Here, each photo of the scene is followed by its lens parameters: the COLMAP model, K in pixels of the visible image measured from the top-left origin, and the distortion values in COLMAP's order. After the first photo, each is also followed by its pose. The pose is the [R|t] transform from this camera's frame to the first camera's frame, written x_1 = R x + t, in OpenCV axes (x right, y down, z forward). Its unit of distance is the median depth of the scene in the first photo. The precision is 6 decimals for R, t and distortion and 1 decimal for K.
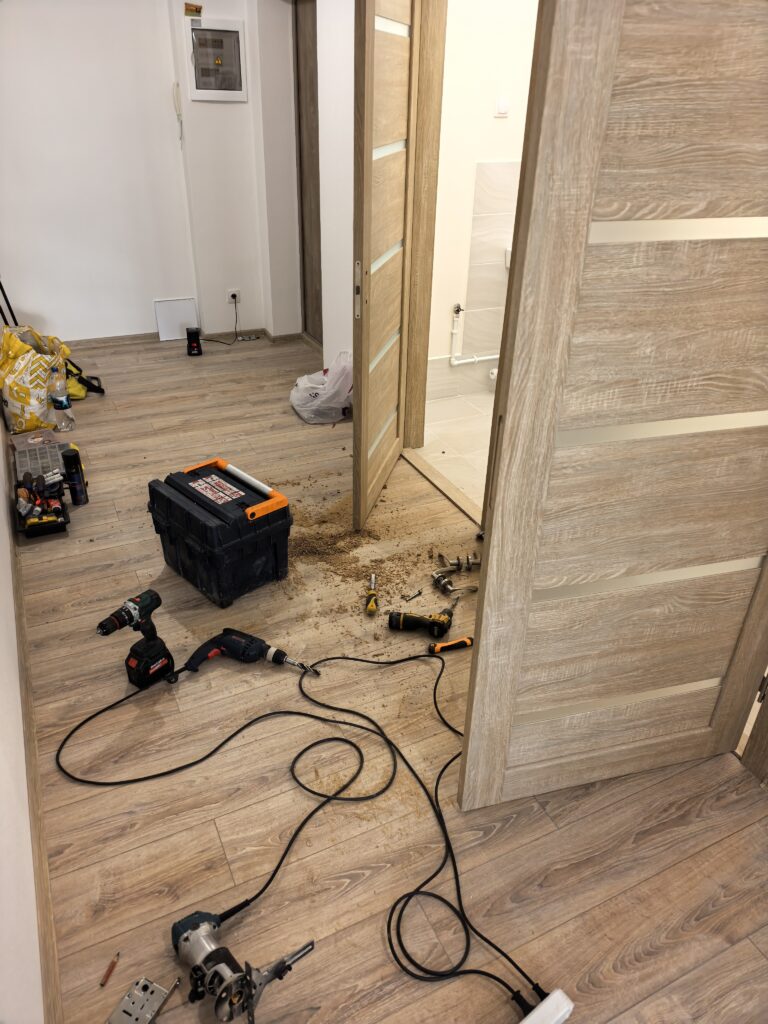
lens RADIAL K [[733.2, 0, 384.0], [0, 733.2, 512.0], [0, 0, 1]] dist [-0.001111, -0.000273]
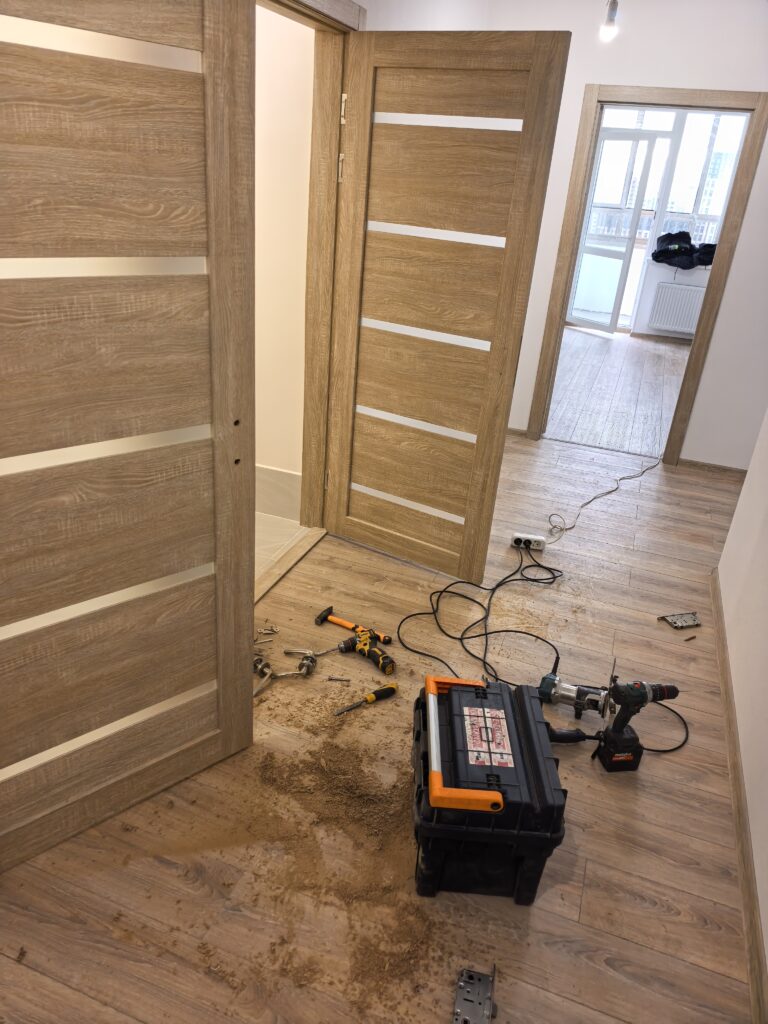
lens RADIAL K [[733.2, 0, 384.0], [0, 733.2, 512.0], [0, 0, 1]] dist [-0.001111, -0.000273]
pose [[-0.700209, -0.376281, 0.606729, -0.536610], [0.280461, 0.636540, 0.718442, -0.746450], [-0.656543, 0.673224, -0.340179, 1.229674]]
